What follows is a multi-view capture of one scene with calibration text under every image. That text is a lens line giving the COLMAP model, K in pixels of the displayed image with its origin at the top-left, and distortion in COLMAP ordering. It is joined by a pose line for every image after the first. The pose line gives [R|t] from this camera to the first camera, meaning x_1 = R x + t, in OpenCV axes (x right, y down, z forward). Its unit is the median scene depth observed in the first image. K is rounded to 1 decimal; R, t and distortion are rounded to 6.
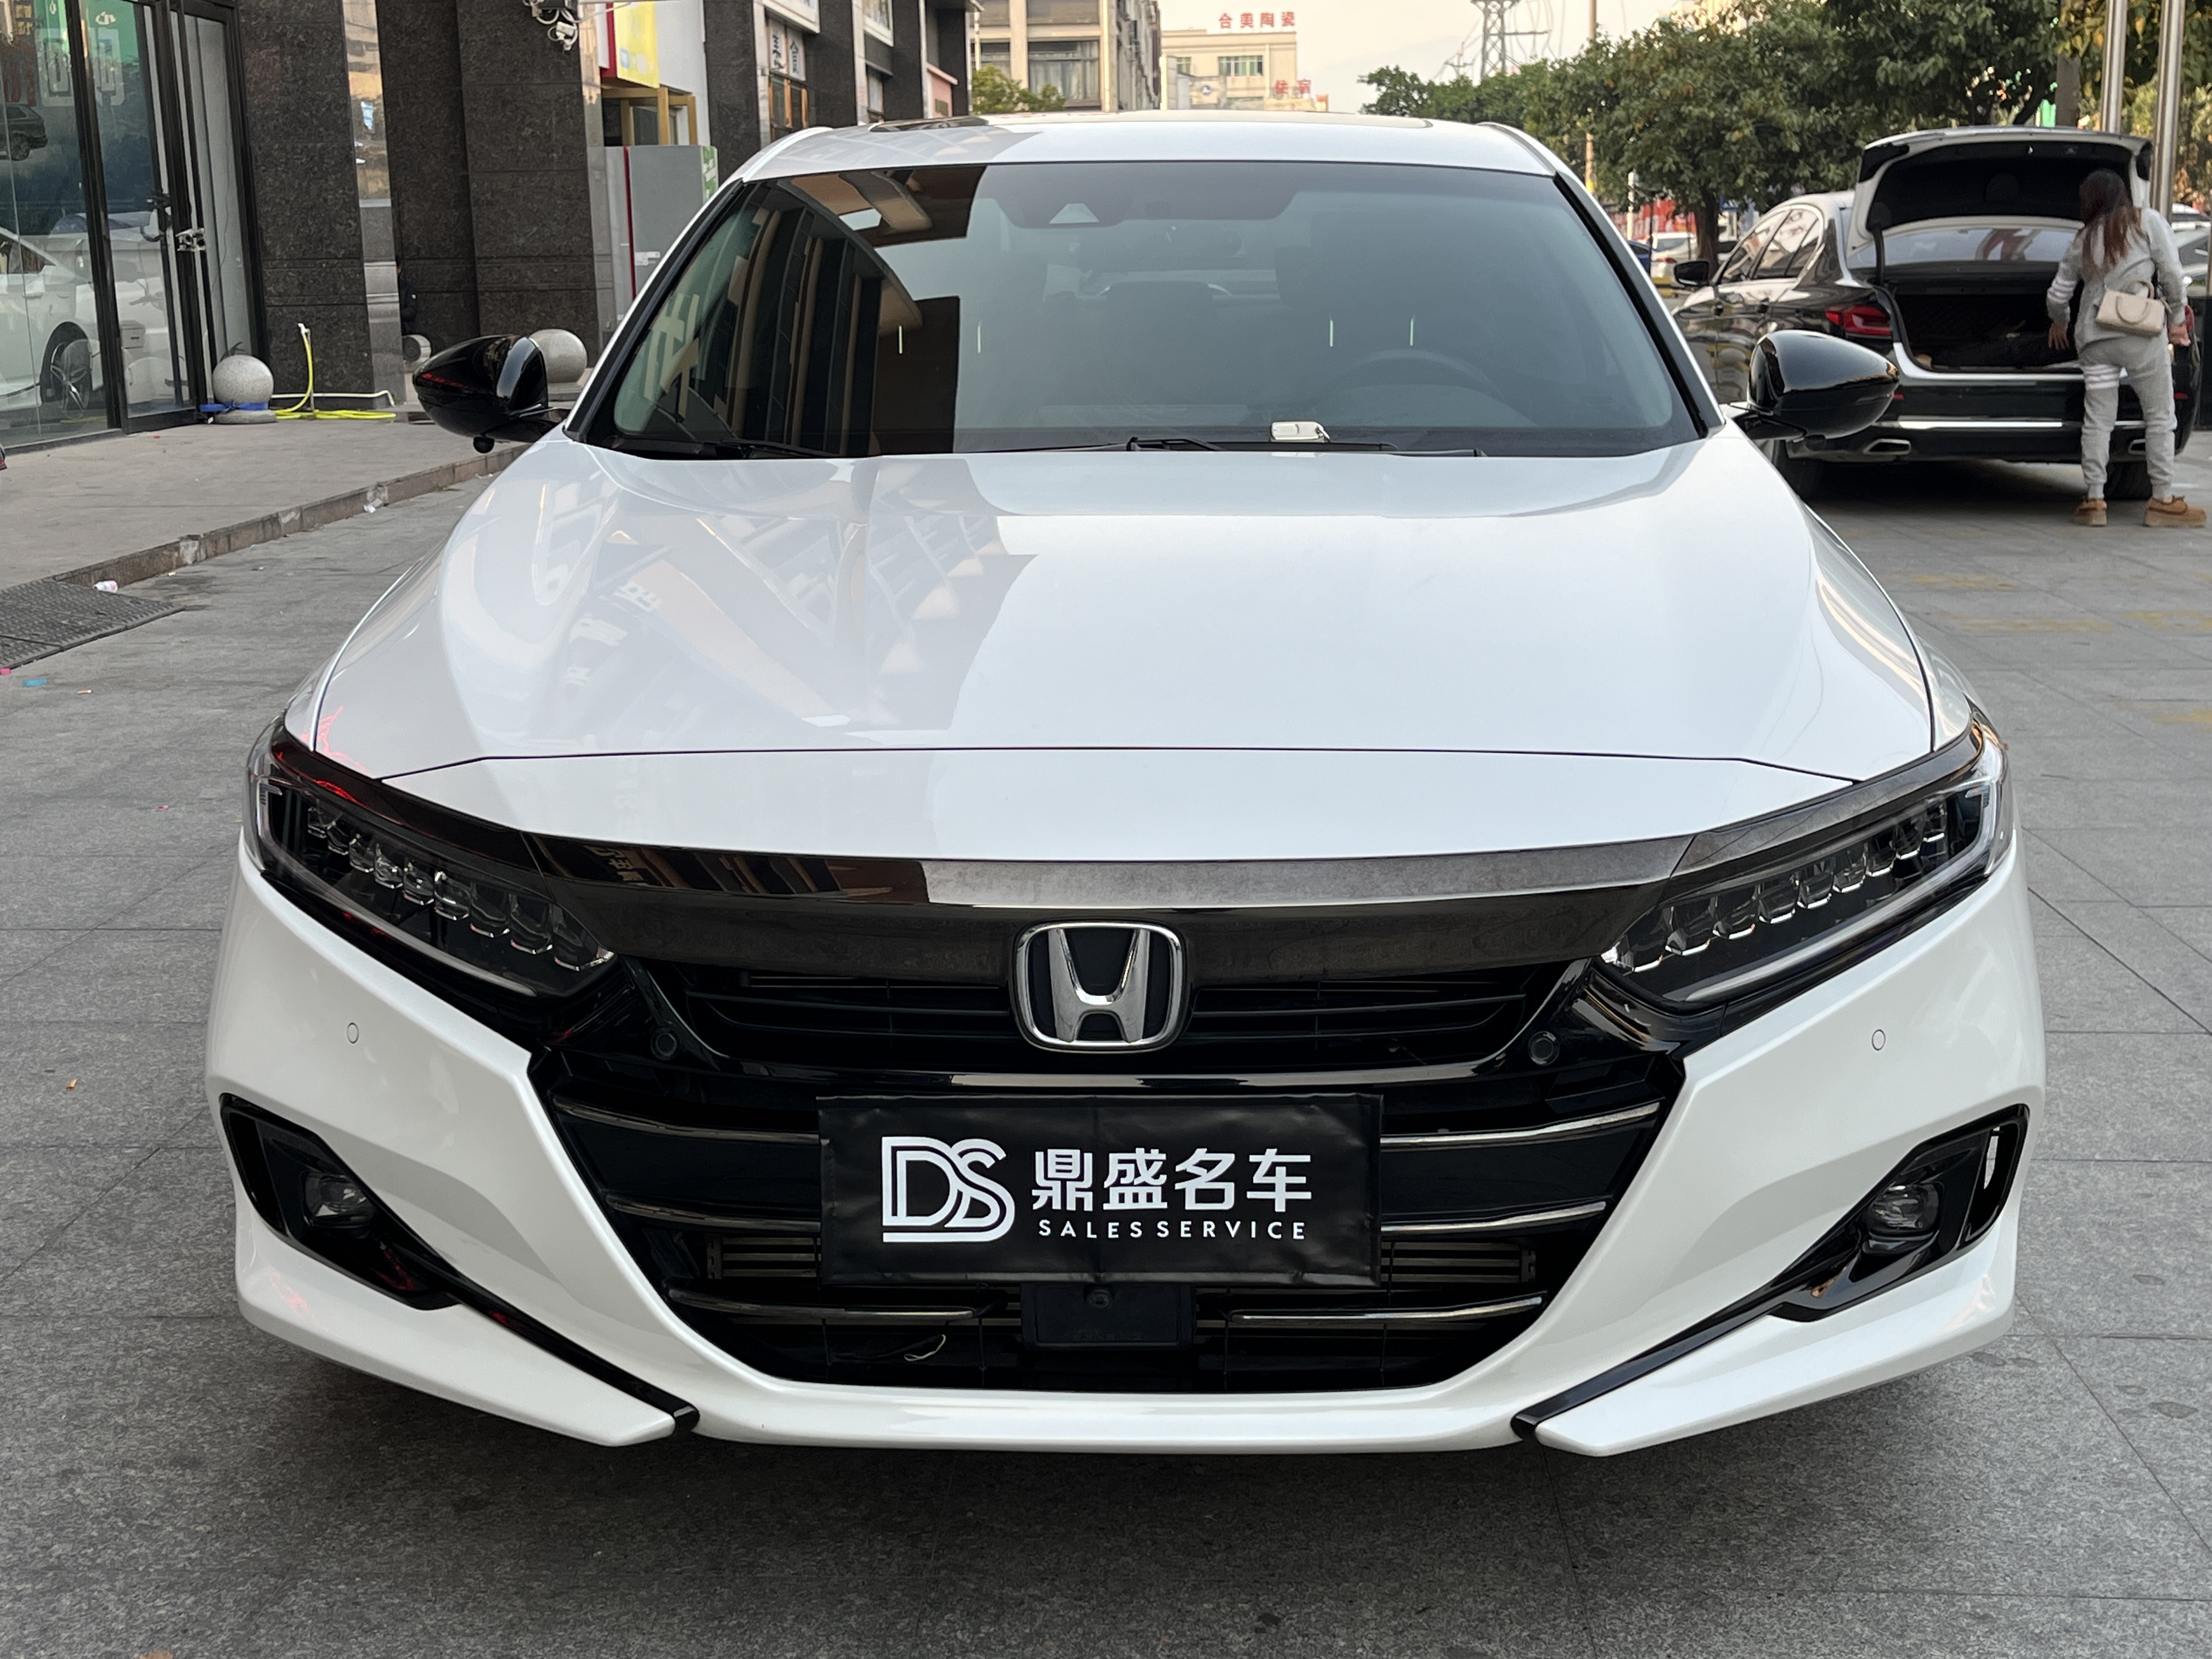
lens RADIAL K [[2612.5, 0, 1106.0], [0, 2612.5, 829.5], [0, 0, 1]] dist [0.127162, -0.338169]
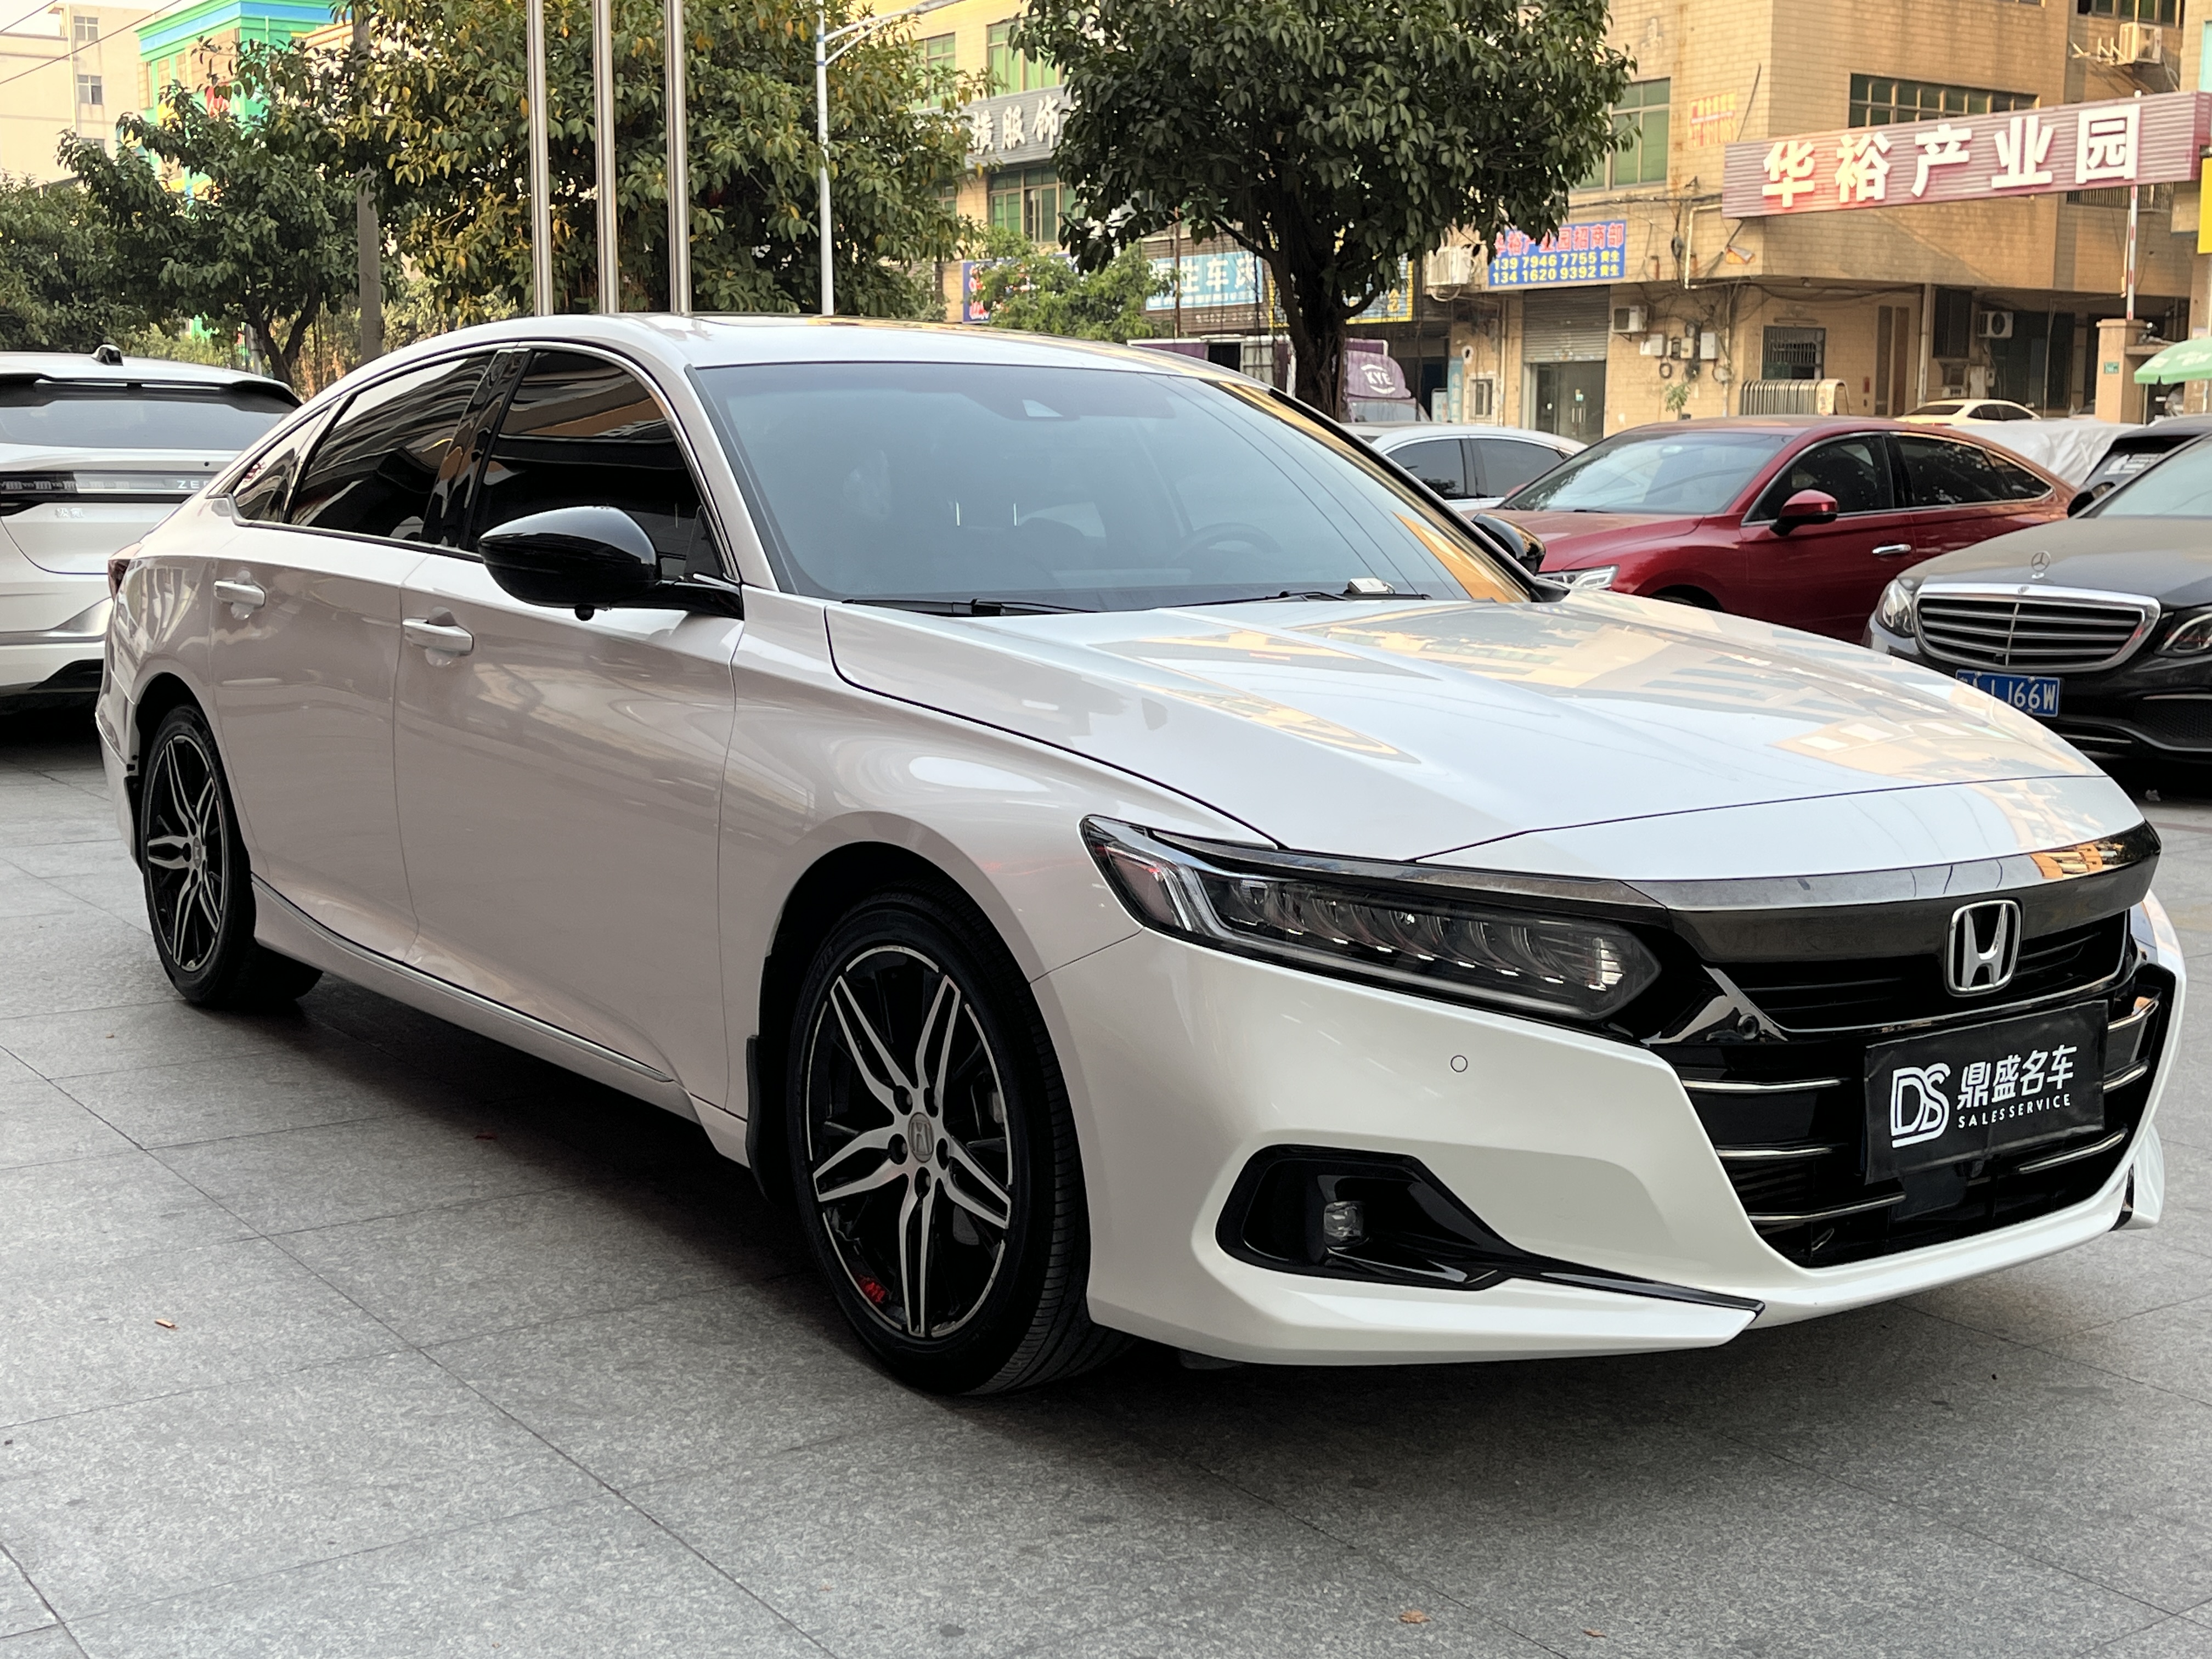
lens RADIAL K [[2612.5, 0, 1106.0], [0, 2612.5, 829.5], [0, 0, 1]] dist [0.127162, -0.338169]
pose [[0.779202, -0.064832, 0.623411, -1.267170], [0.110243, 0.993306, -0.034493, -0.007366], [-0.617002, 0.095603, 0.781133, 0.152466]]
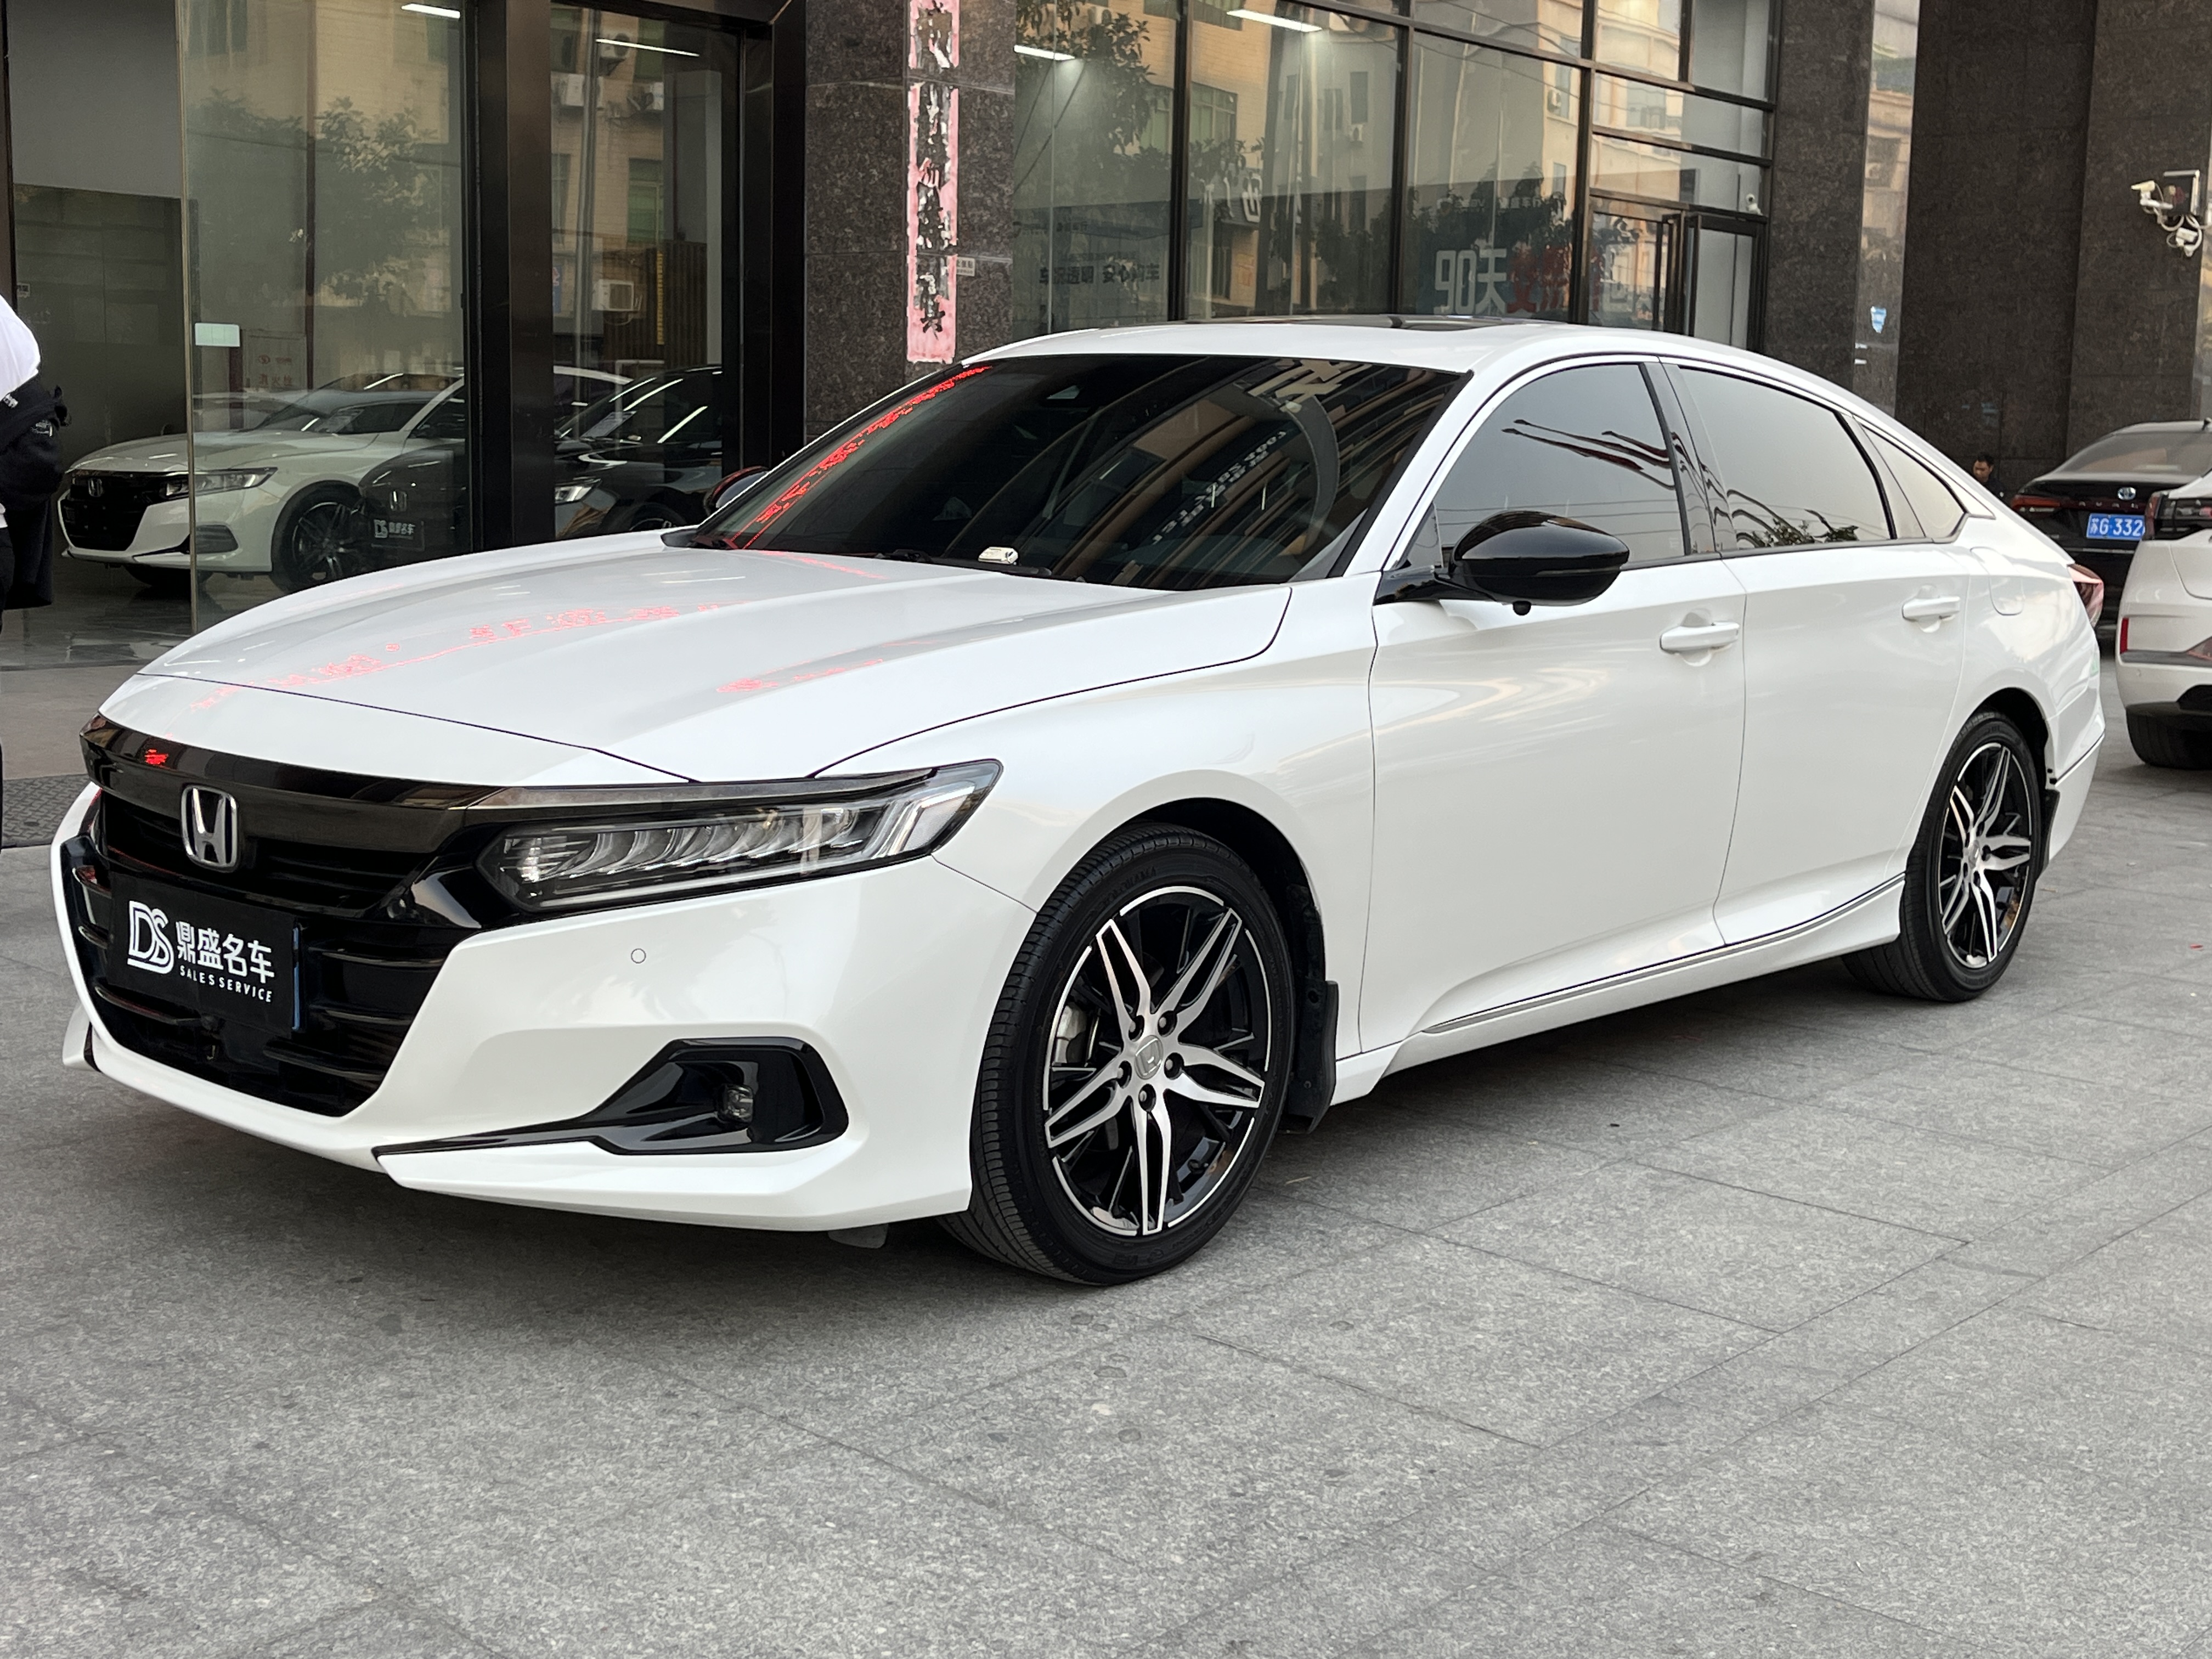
lens RADIAL K [[2612.5, 0, 1106.0], [0, 2612.5, 829.5], [0, 0, 1]] dist [0.127162, -0.338169]
pose [[0.781744, 0.126670, -0.610599, 1.435250], [-0.171101, 0.985144, -0.014688, -0.010773], [0.599667, 0.115956, 0.791804, 0.021498]]
